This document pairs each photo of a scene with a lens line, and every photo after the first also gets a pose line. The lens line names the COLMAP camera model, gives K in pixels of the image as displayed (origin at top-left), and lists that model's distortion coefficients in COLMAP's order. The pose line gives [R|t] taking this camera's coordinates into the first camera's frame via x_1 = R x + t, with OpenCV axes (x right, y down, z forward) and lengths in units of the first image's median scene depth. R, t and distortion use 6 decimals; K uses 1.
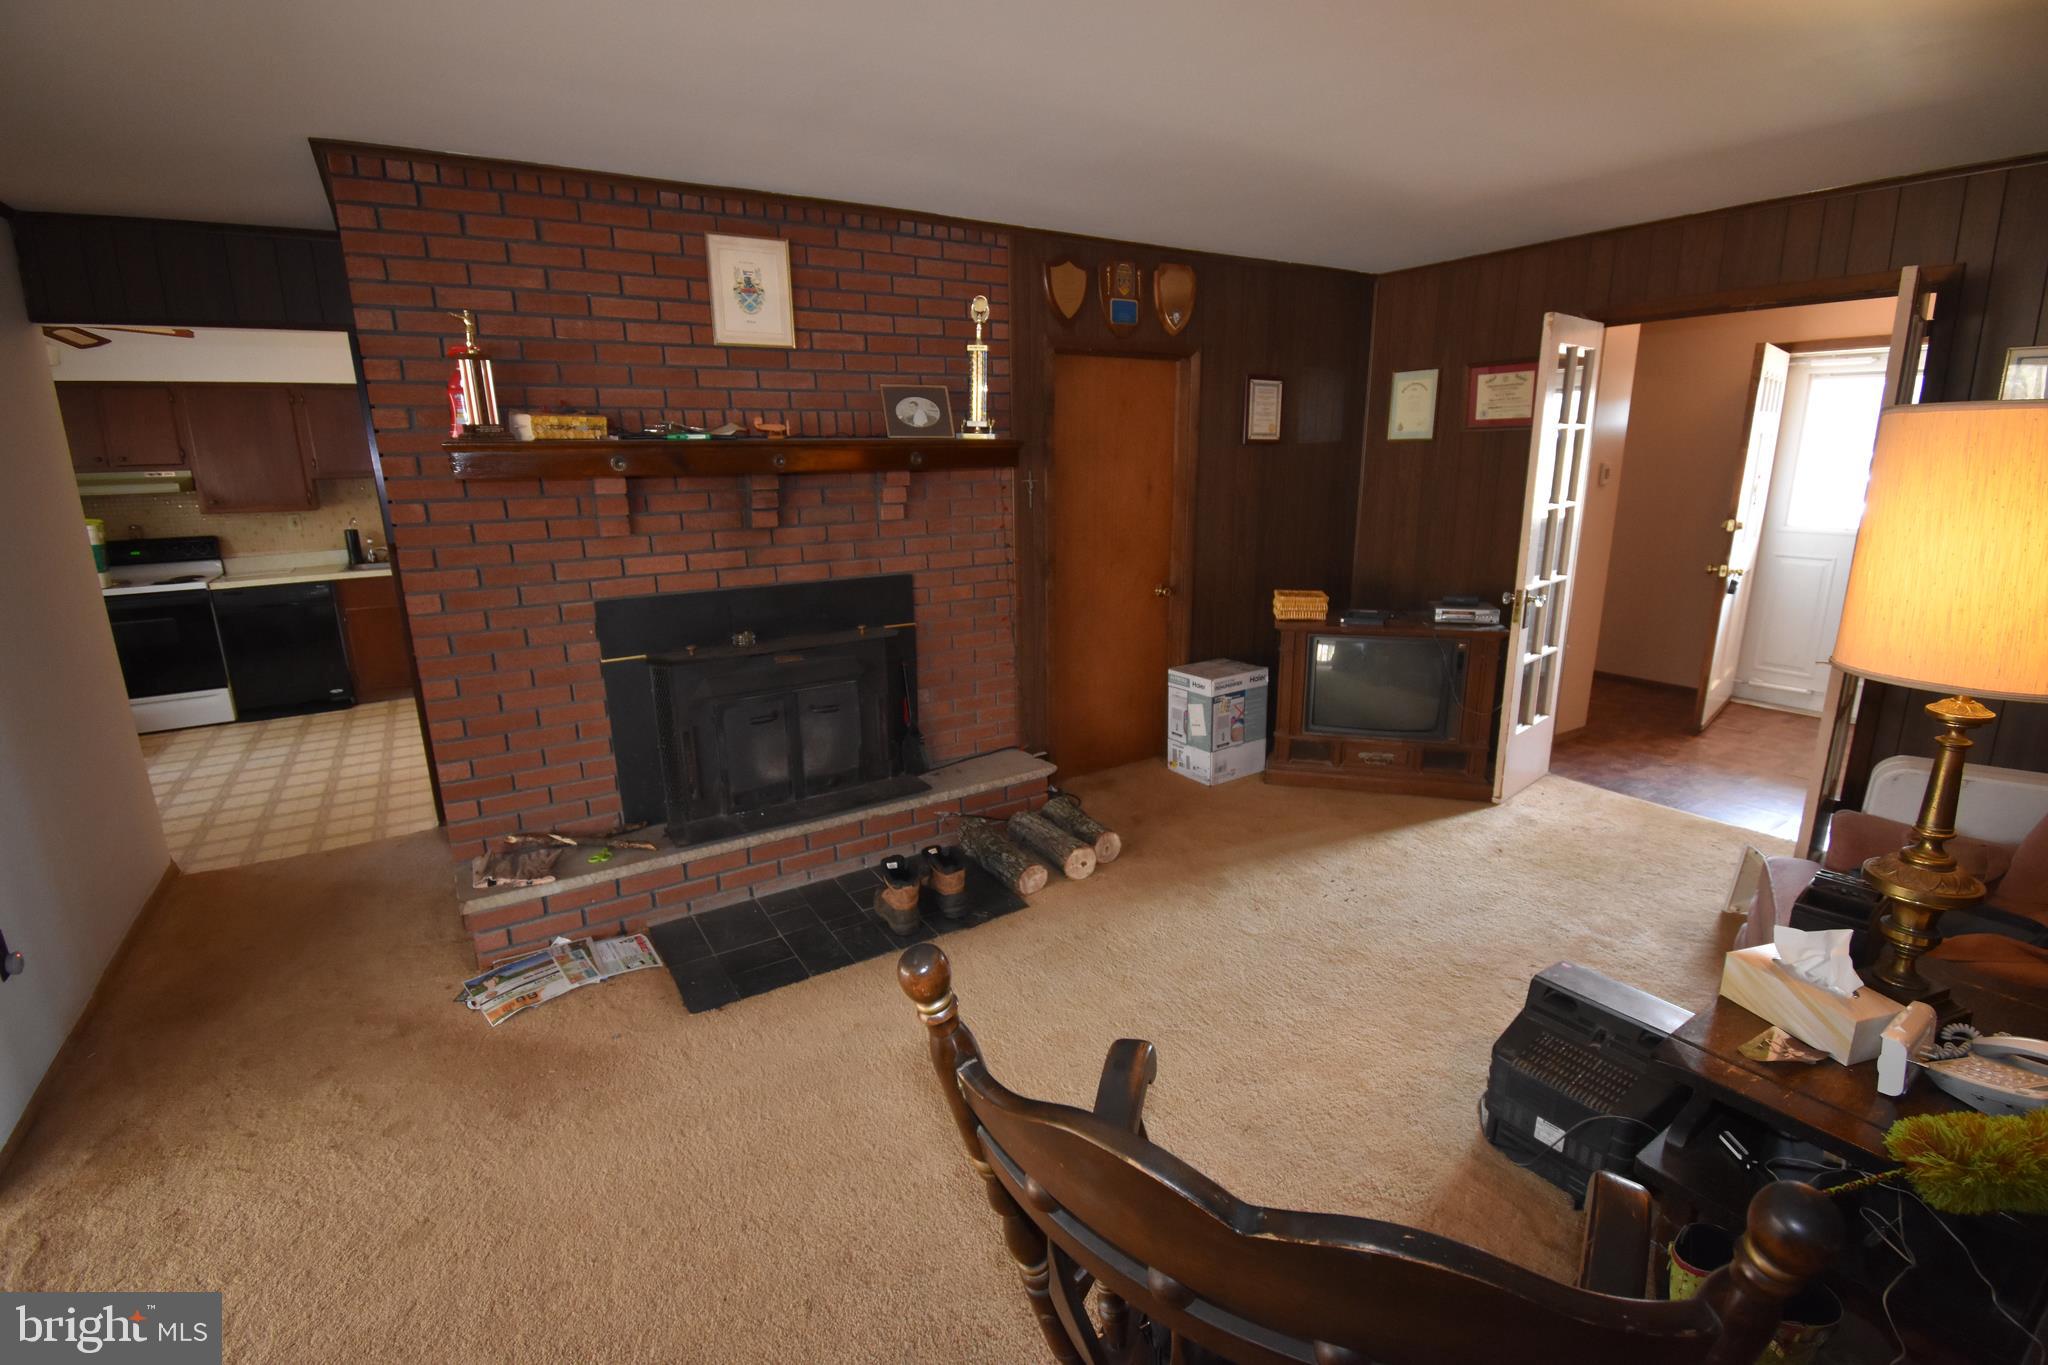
lens RADIAL K [[903.6, 0, 1027.2], [0, 903.6, 677.6], [0, 0, 1]] dist [0.026227, -0.029903]
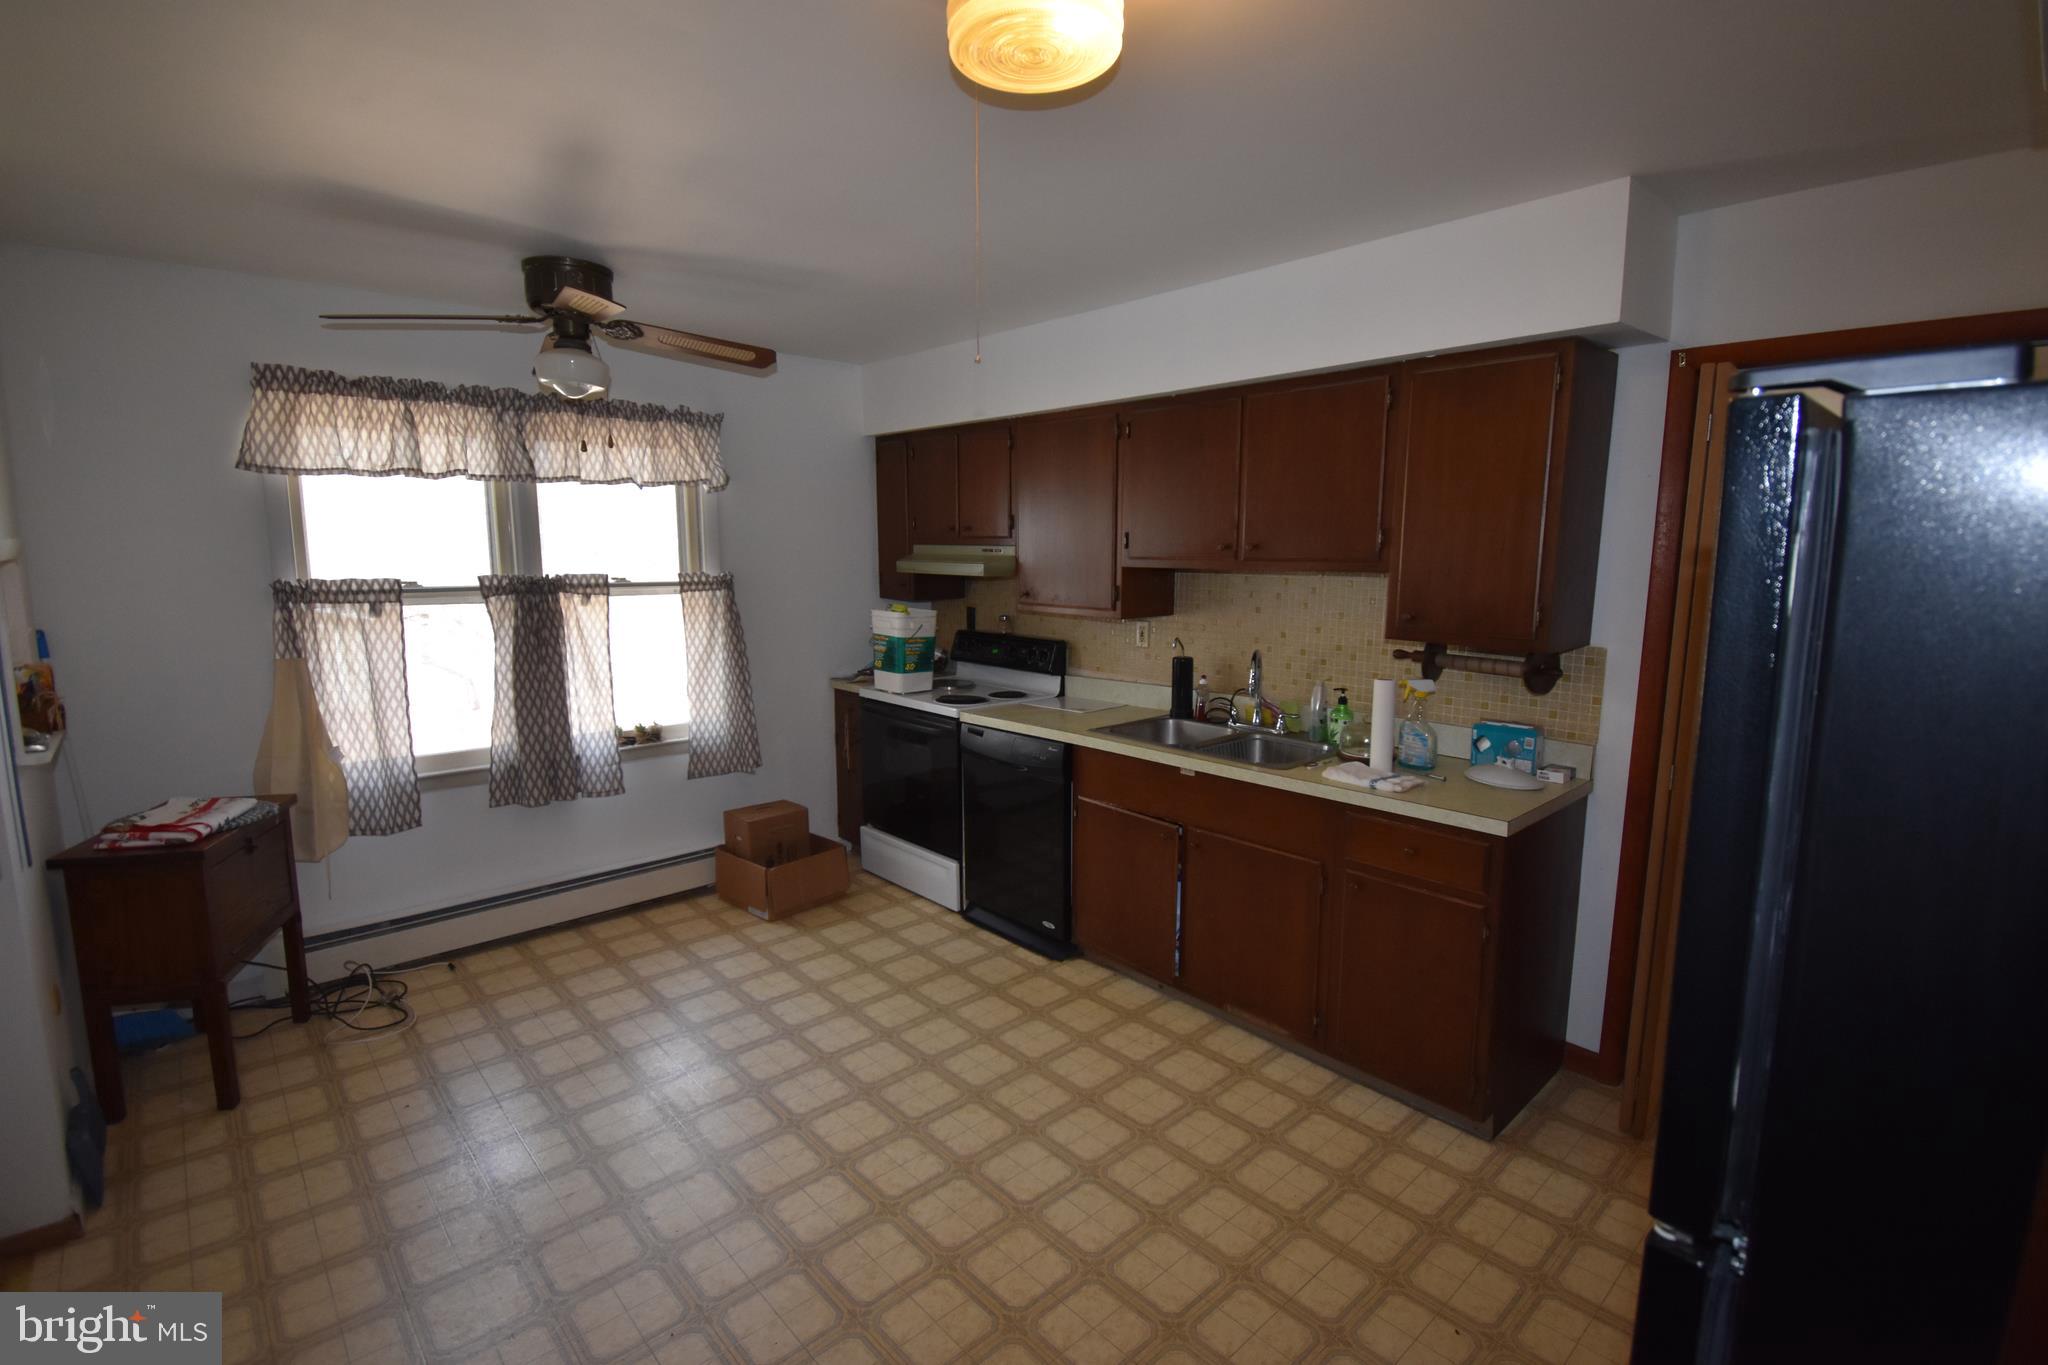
lens RADIAL K [[903.6, 0, 1027.2], [0, 903.6, 677.6], [0, 0, 1]] dist [0.026227, -0.029903]
pose [[0.164647, 0.145107, -0.975620, -0.208396], [-0.238385, 0.965651, 0.103394, -0.191712], [0.957112, 0.215549, 0.193583, 0.825077]]
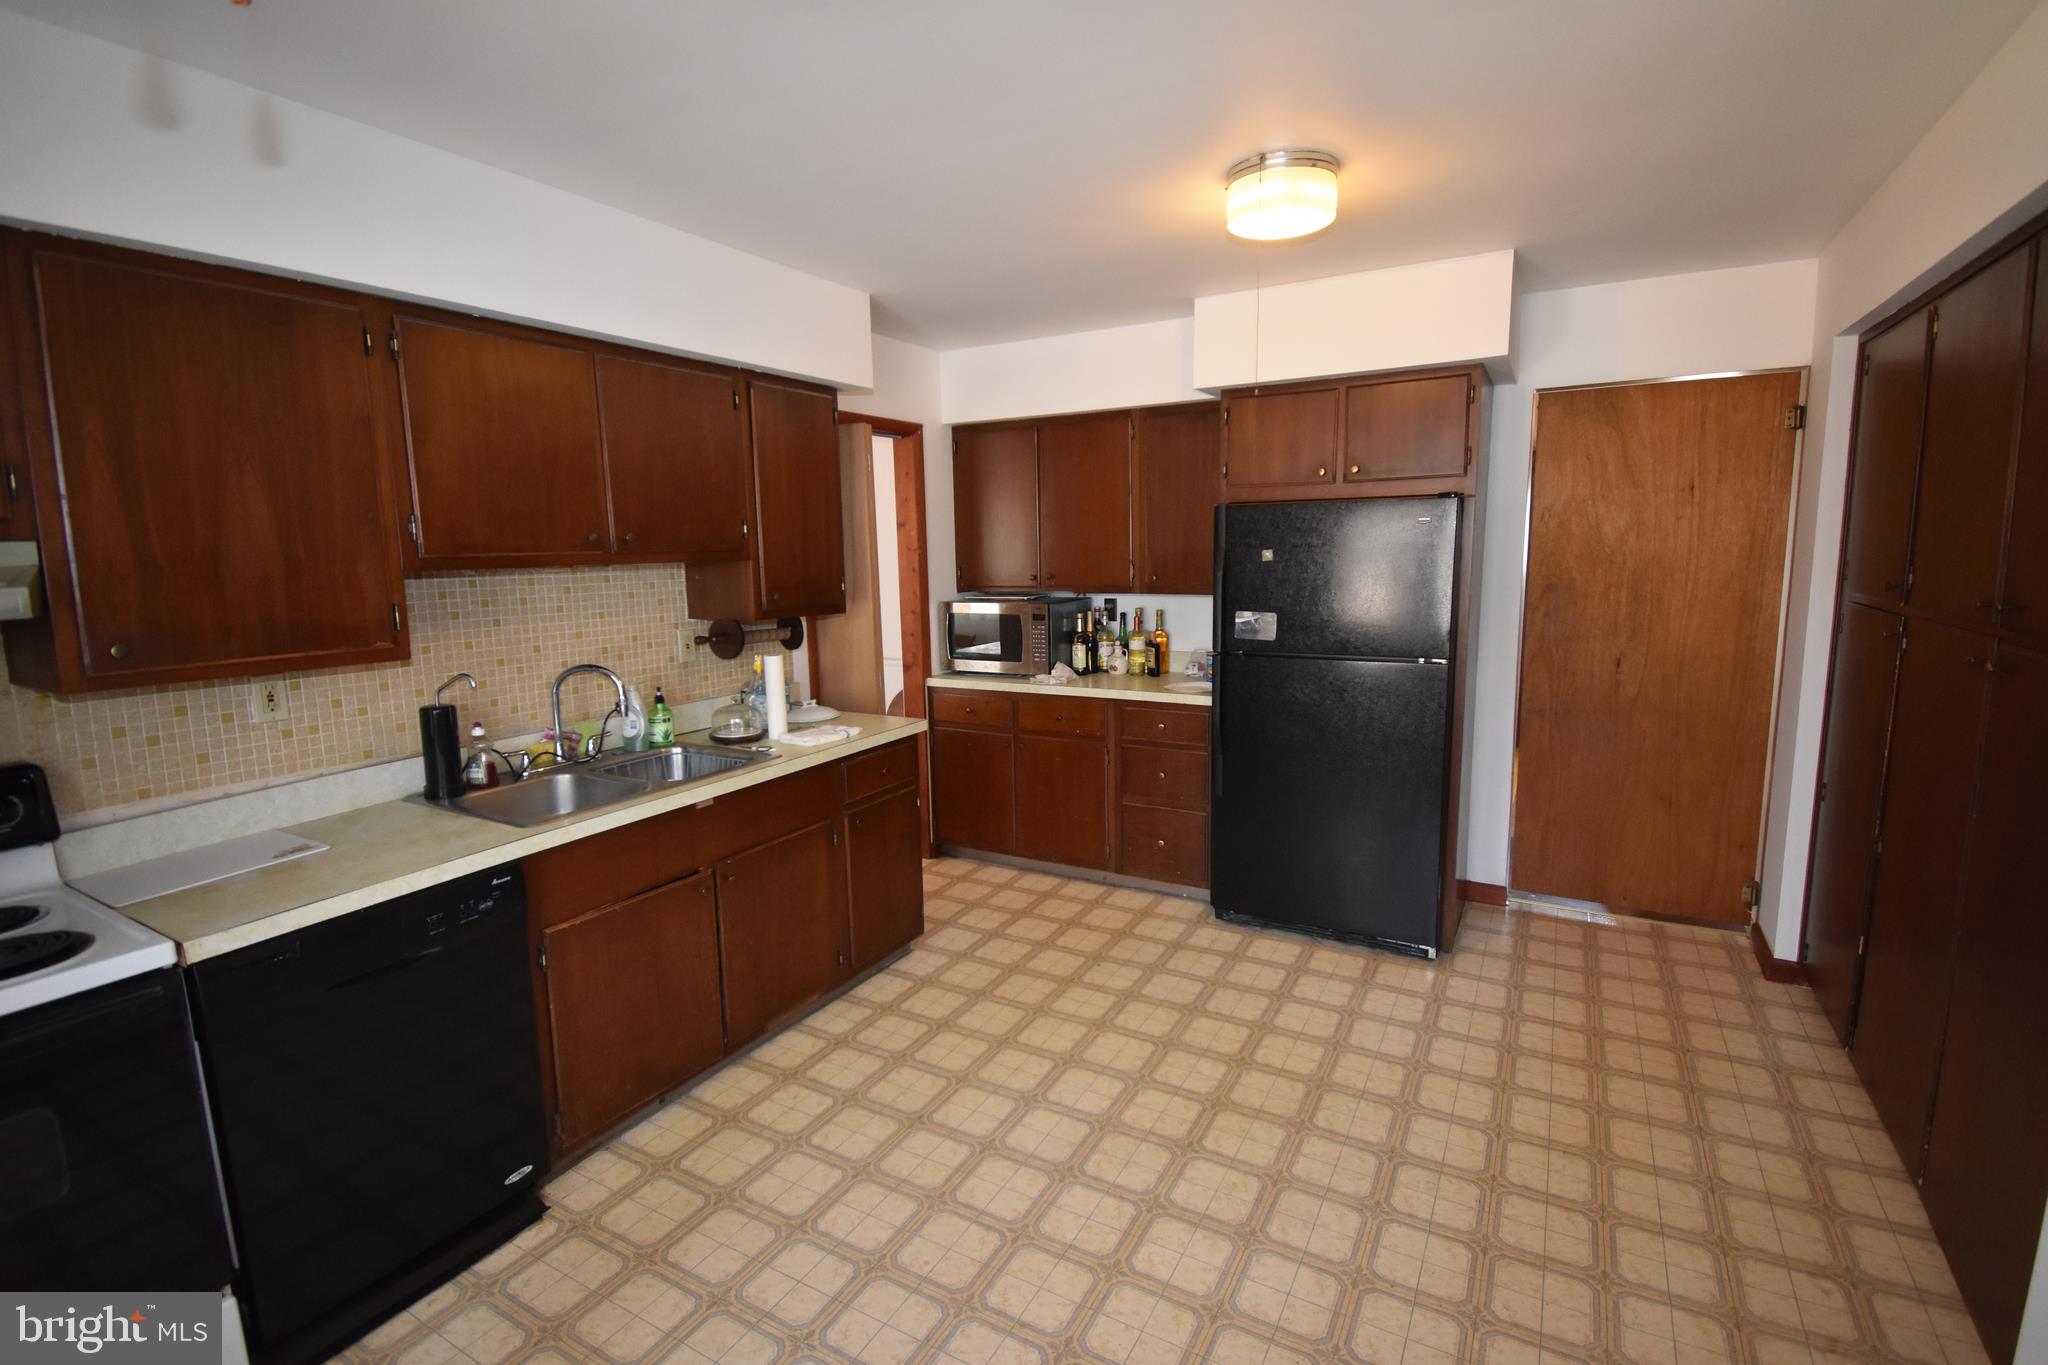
lens RADIAL K [[903.6, 0, 1027.2], [0, 903.6, 677.6], [0, 0, 1]] dist [0.026227, -0.029903]
pose [[0.901454, -0.074921, 0.426343, -0.705732], [0.116227, 0.990634, -0.071666, -0.122314], [-0.416980, 0.114156, 0.901718, 0.572548]]
